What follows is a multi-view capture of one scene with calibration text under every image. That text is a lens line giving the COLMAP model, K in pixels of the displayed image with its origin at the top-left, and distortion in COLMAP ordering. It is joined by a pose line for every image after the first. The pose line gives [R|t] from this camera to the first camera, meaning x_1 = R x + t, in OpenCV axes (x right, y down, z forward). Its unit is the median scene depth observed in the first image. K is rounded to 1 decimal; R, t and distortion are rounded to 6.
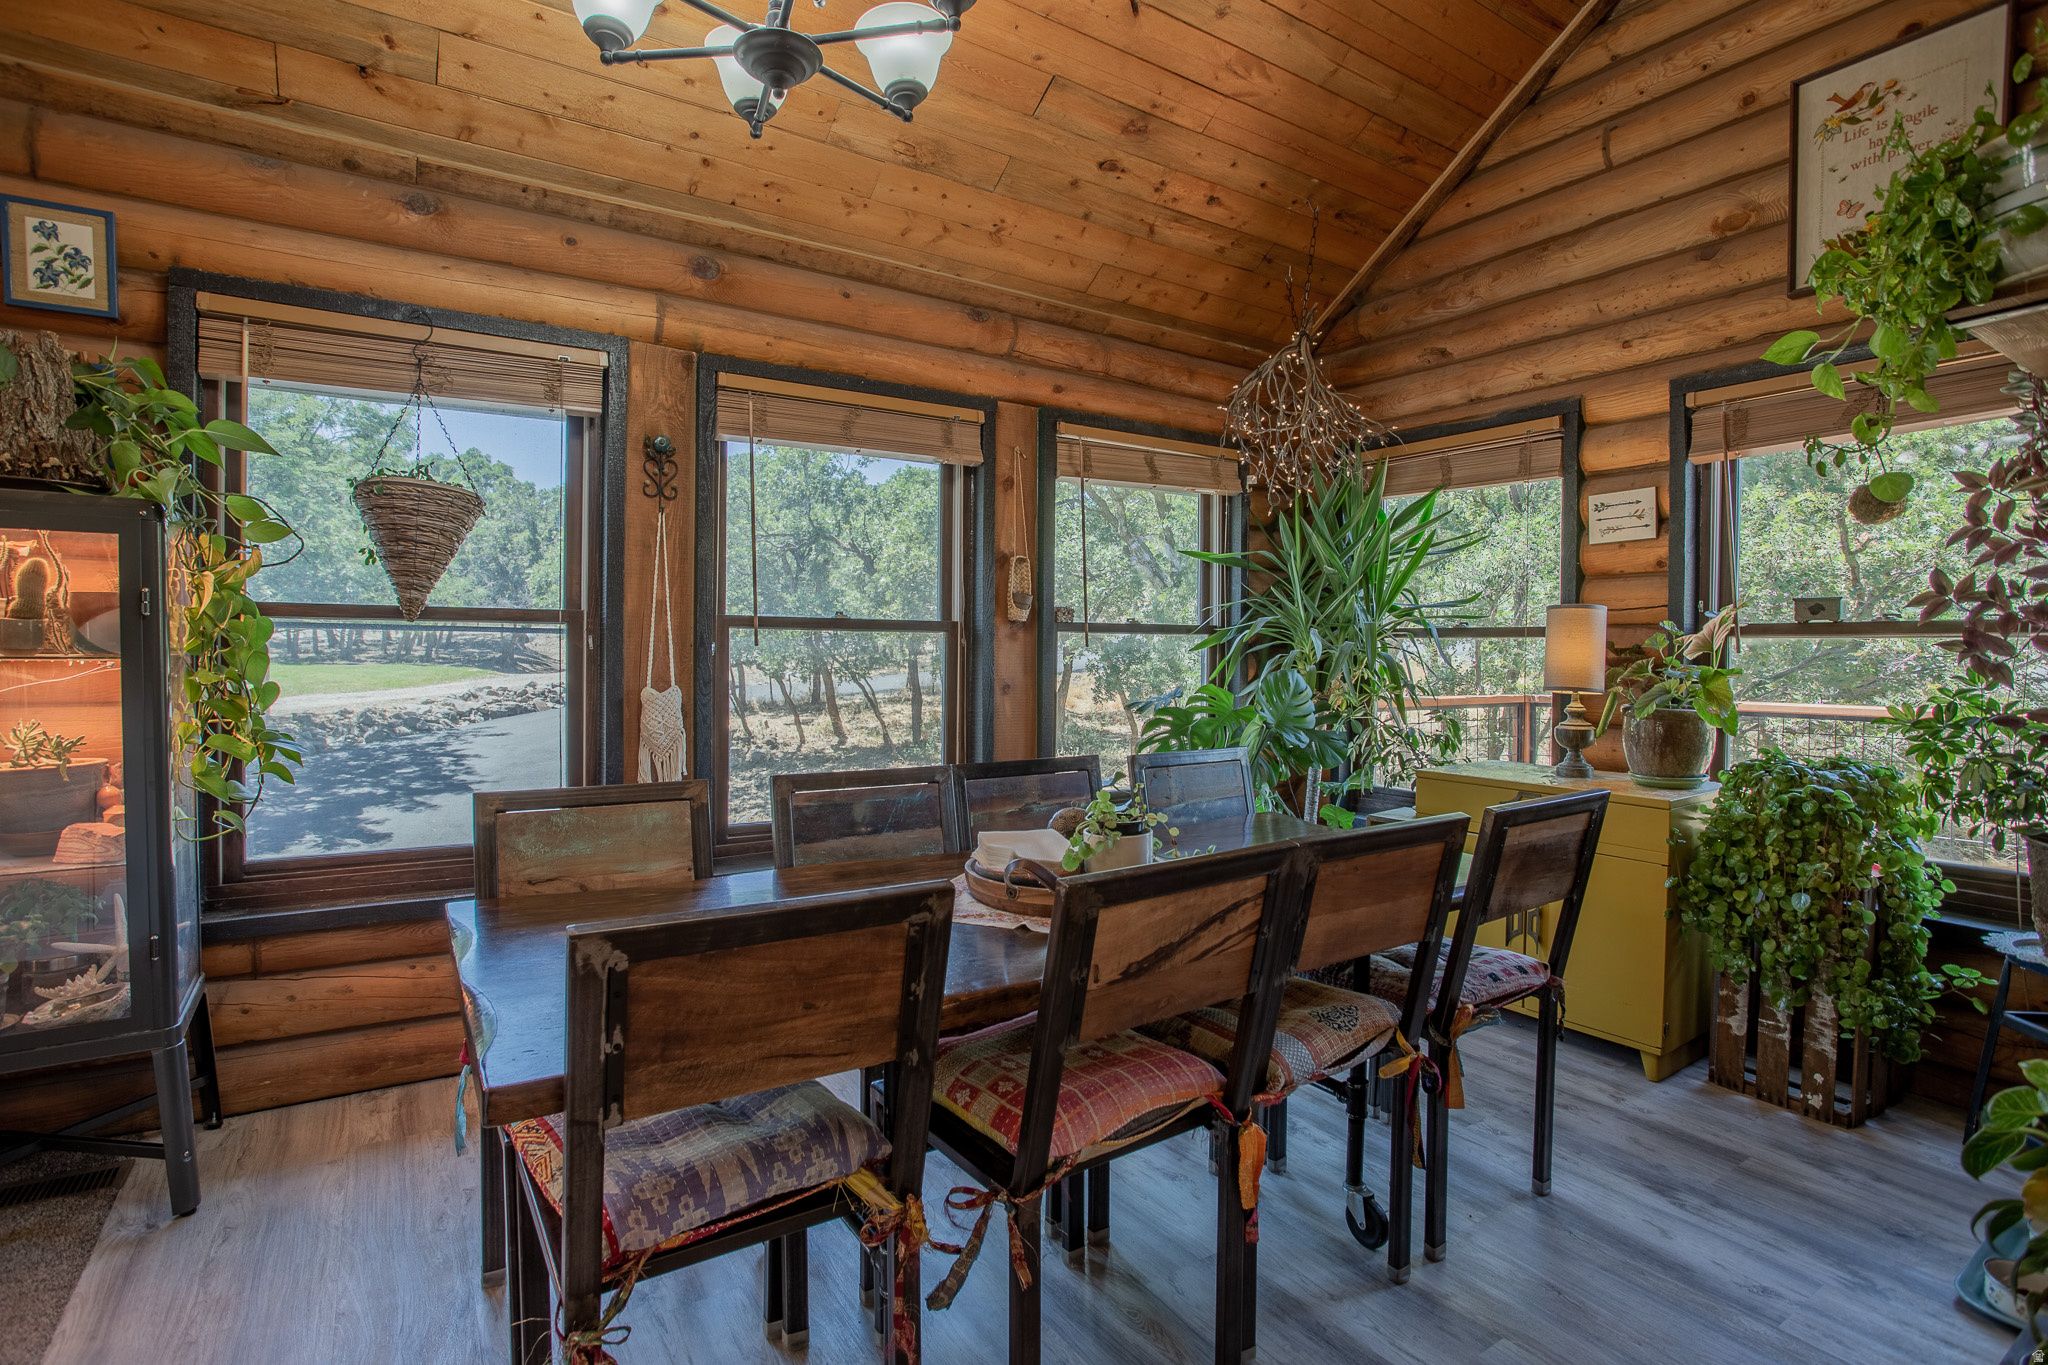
lens RADIAL K [[1011.4, 0, 1017.7], [0, 1011.4, 670.7], [0, 0, 1]] dist [-0.058523, 0.020865]
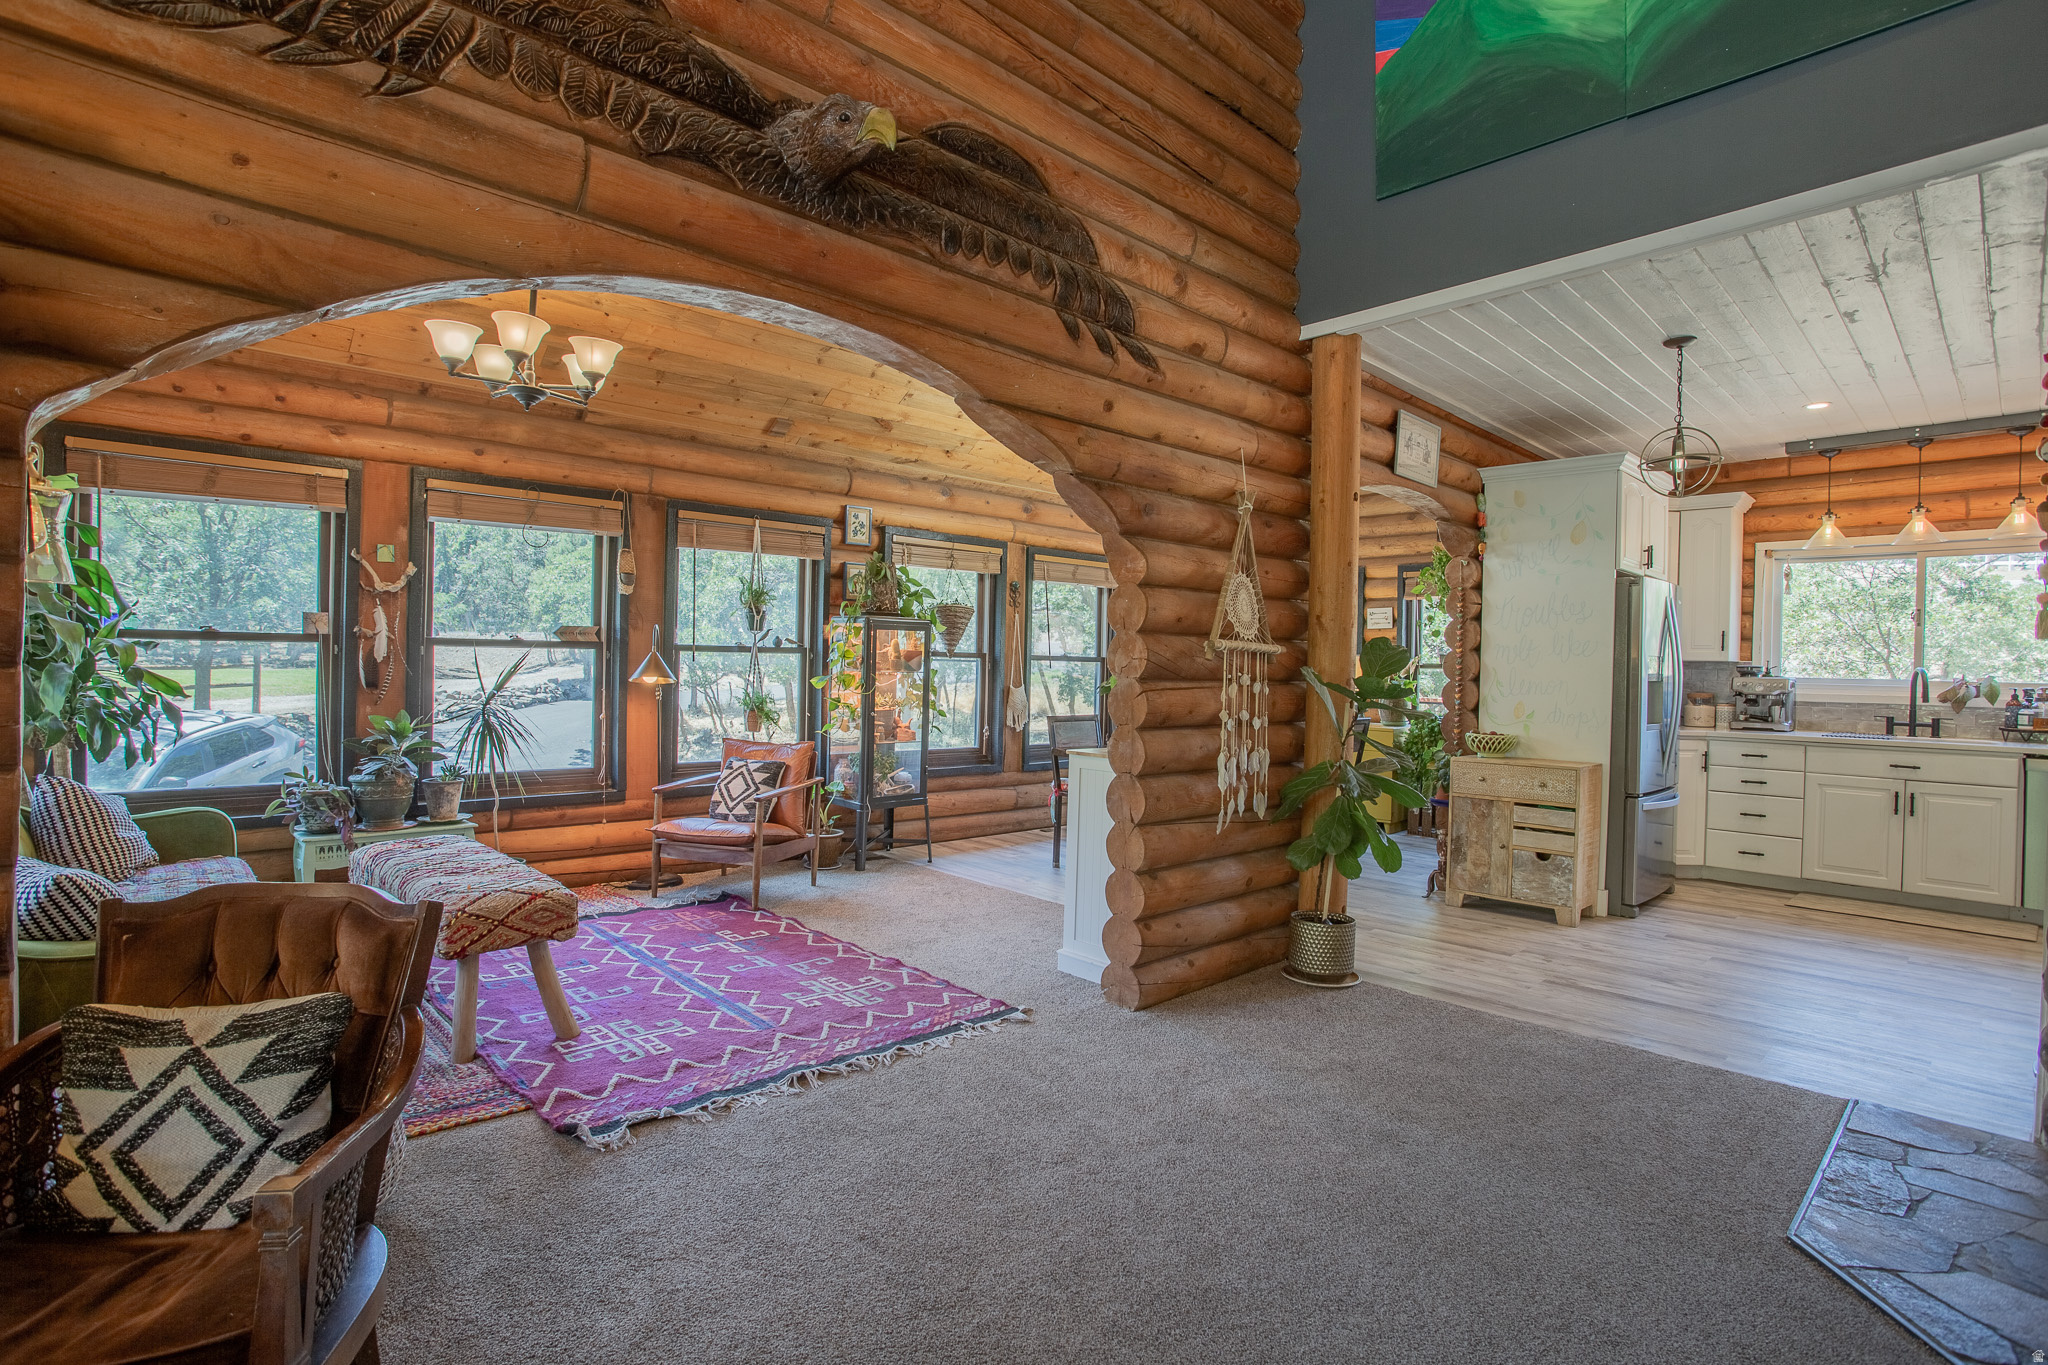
lens RADIAL K [[1011.4, 0, 1023.7], [0, 1011.4, 675.5], [0, 0, 1]] dist [-0.058523, 0.020865]
pose [[0.982570, 0.008533, 0.185698, -0.794392], [-0.007620, 0.999955, -0.005634, 0.006819], [-0.185738, 0.004120, 0.982591, -1.417455]]
